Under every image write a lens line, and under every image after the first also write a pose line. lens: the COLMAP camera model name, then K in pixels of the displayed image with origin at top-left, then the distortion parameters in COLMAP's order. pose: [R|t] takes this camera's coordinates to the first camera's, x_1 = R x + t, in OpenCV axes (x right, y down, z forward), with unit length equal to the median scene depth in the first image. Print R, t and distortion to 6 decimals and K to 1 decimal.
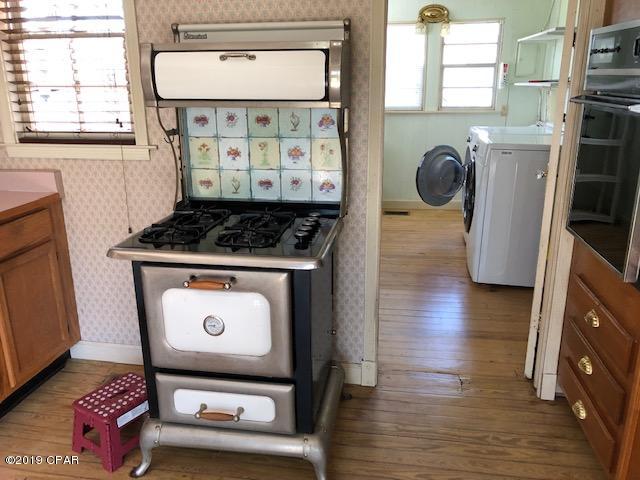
lens RADIAL K [[533.4, 0, 319.9], [0, 533.4, 239.7], [0, 0, 1]] dist [0.027030, -0.014855]
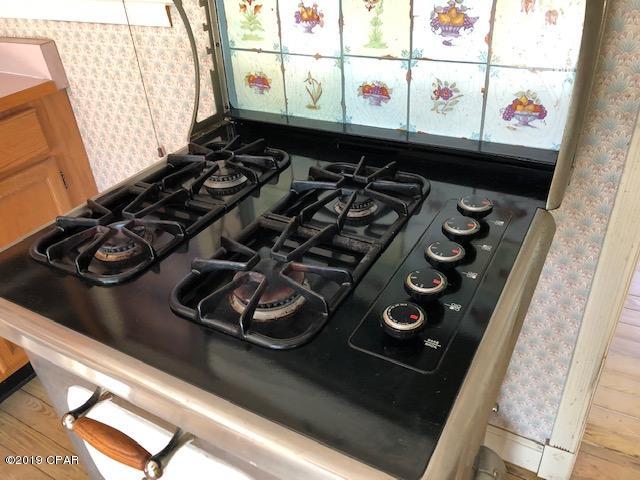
lens RADIAL K [[533.4, 0, 308.5], [0, 533.4, 235.2], [0, 0, 1]] dist [0.027030, -0.014855]
pose [[0.932361, 0.142468, -0.332274, 0.009314], [-0.045461, 0.957986, 0.283191, -0.113645], [0.358659, -0.248931, 0.899665, 0.555893]]
